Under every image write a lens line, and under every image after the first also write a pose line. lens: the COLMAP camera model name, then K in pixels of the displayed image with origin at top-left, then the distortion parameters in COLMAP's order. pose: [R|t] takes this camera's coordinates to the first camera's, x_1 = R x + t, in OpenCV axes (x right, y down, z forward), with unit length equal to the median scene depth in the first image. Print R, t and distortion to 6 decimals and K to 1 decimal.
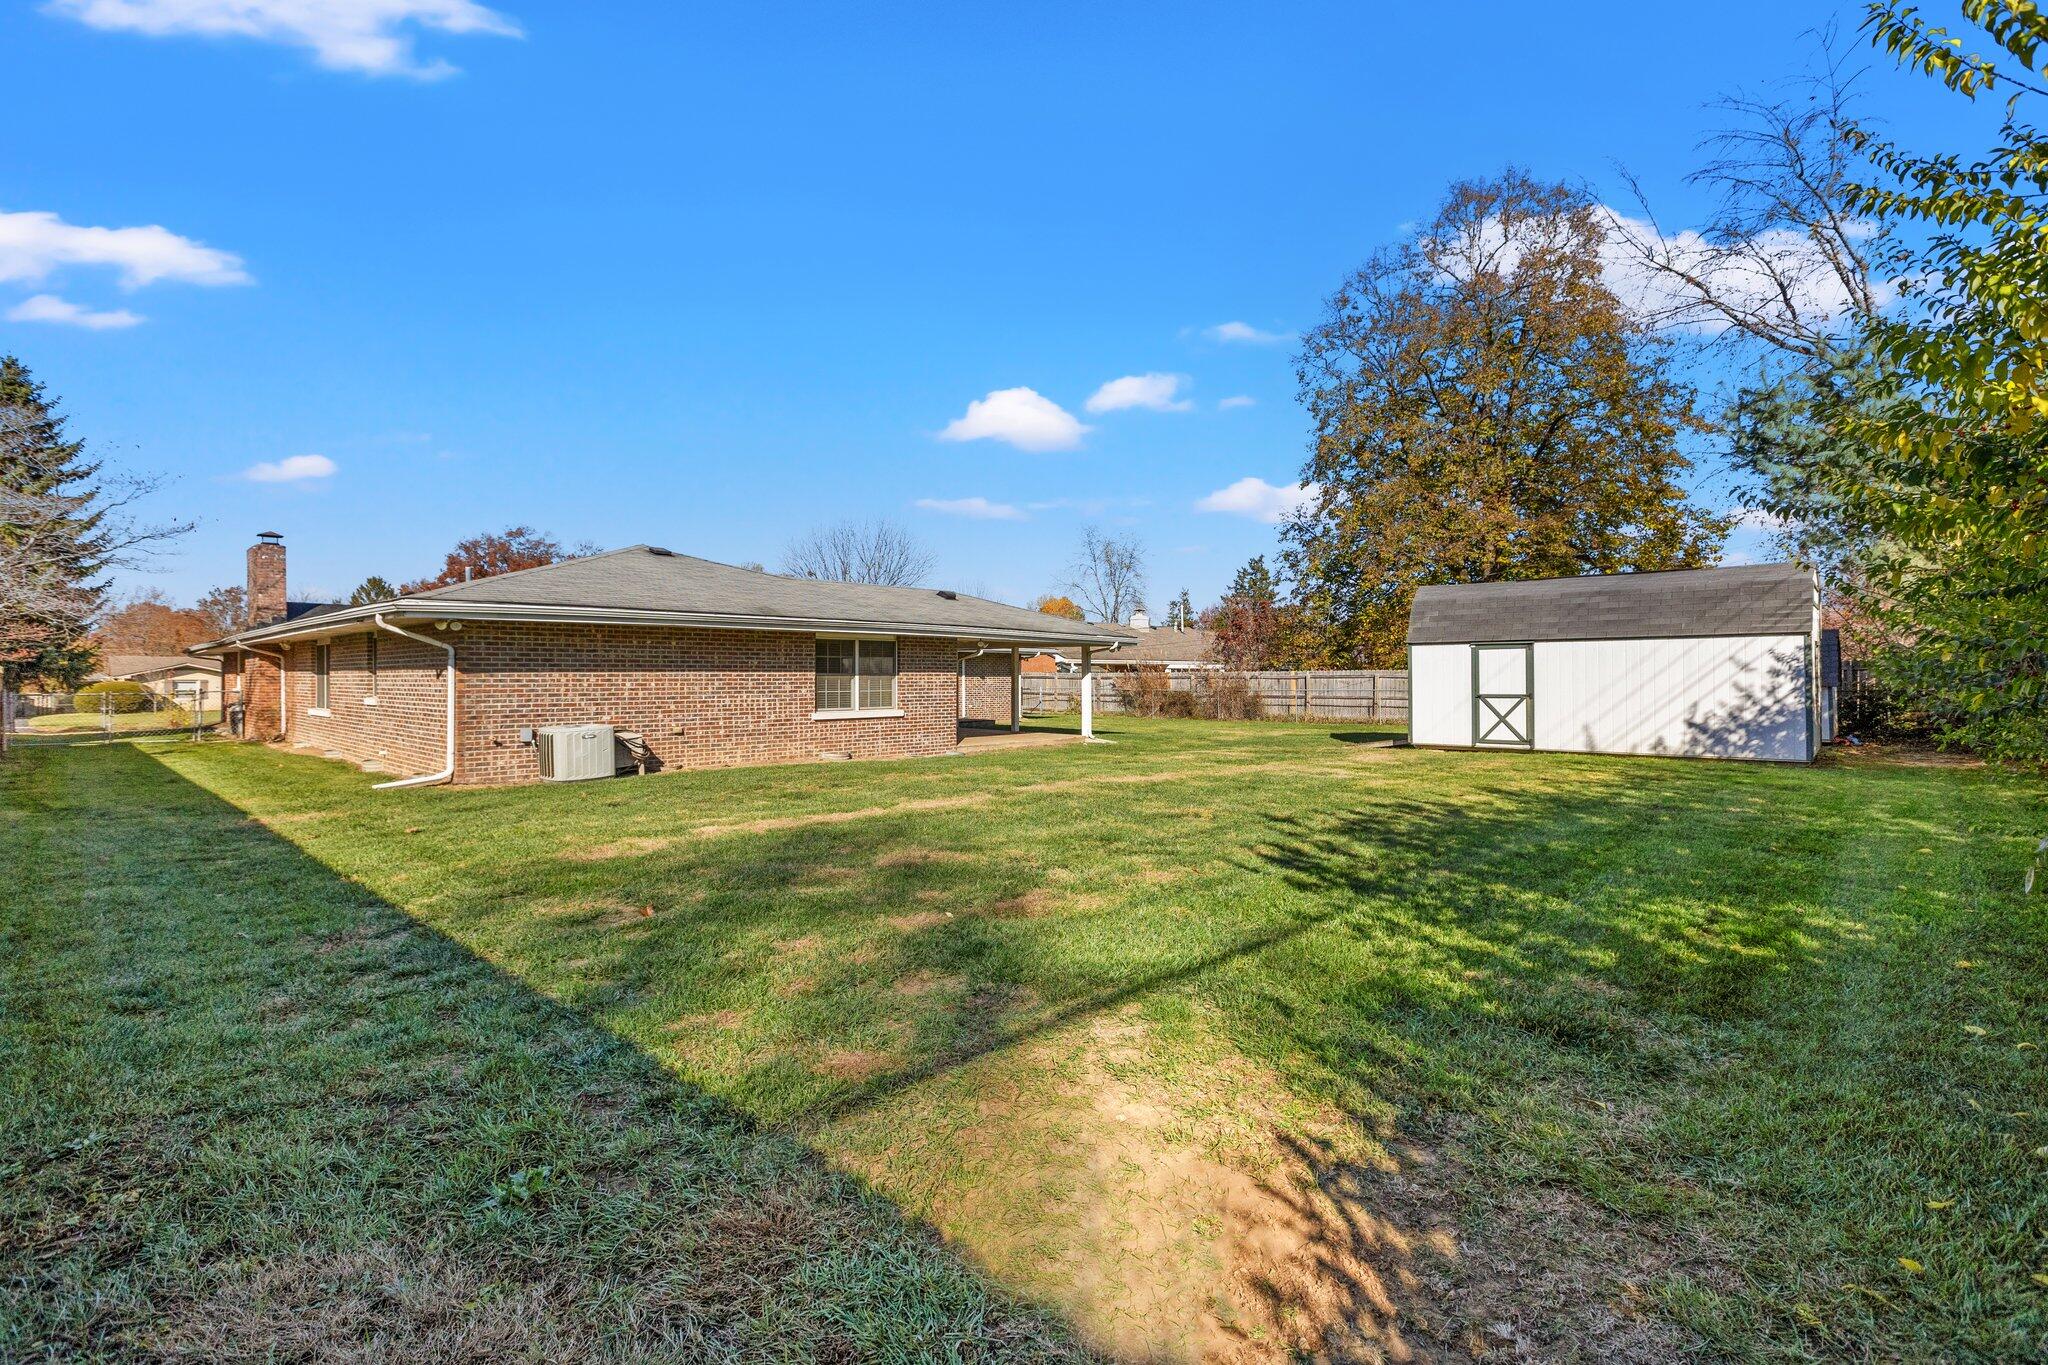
lens RADIAL K [[916.8, 0, 1019.5], [0, 916.8, 670.0], [0, 0, 1]] dist [-0.003354, 0.004134]
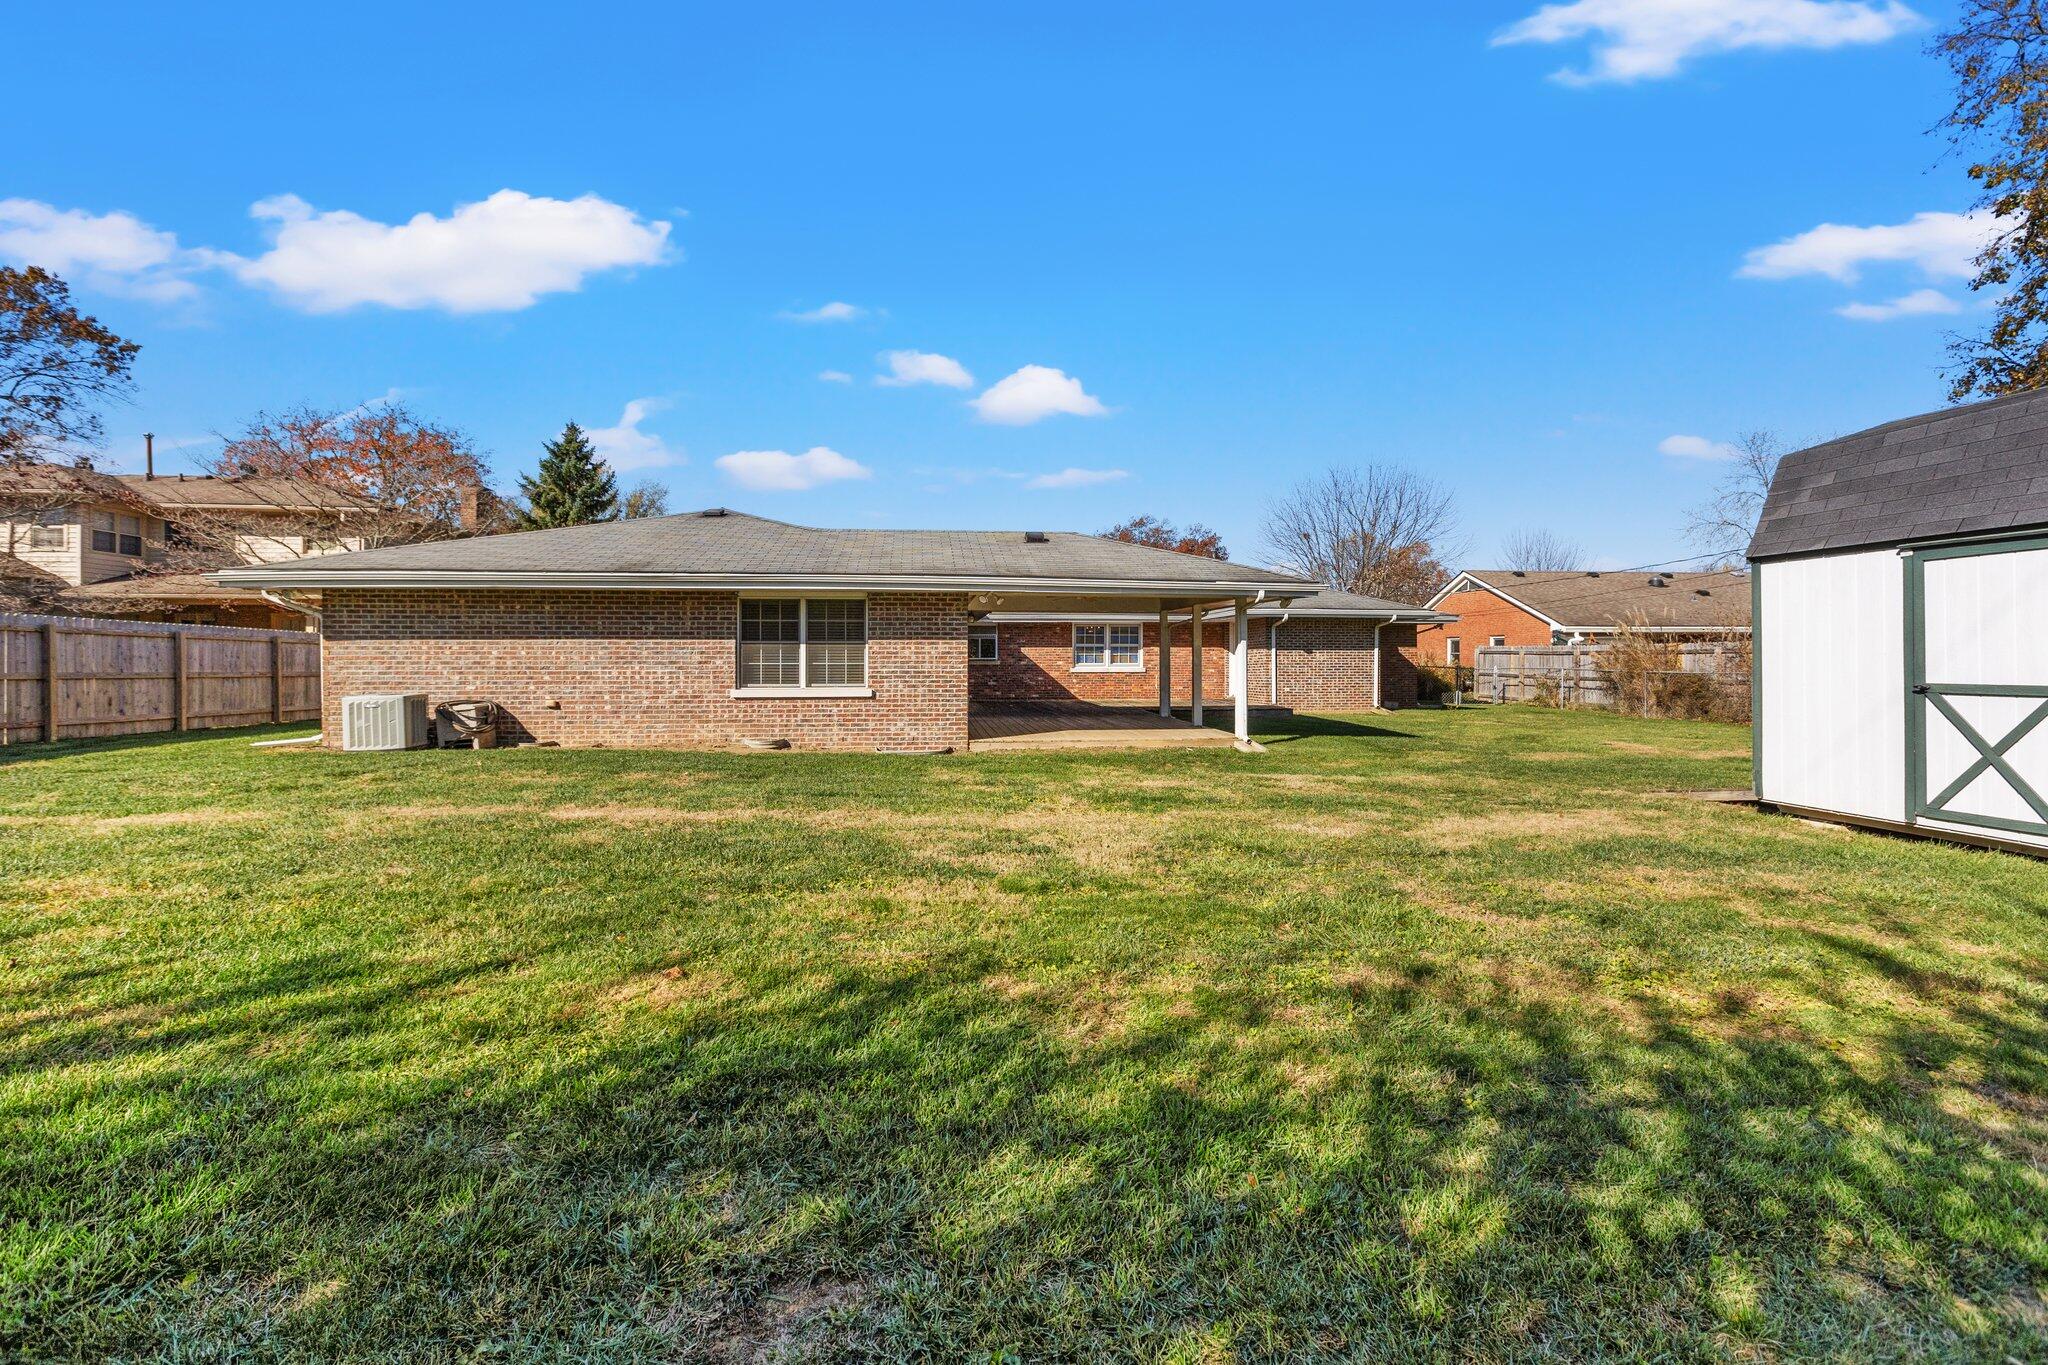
lens RADIAL K [[928.6, 0, 1051.9], [0, 928.6, 653.9], [0, 0, 1]] dist [-0.001322, 0.000026]
pose [[0.762062, -0.000468, -0.647504, 0.484774], [0.003467, 0.999988, 0.003357, 0.012336], [0.647495, -0.004803, 0.762055, 0.501955]]
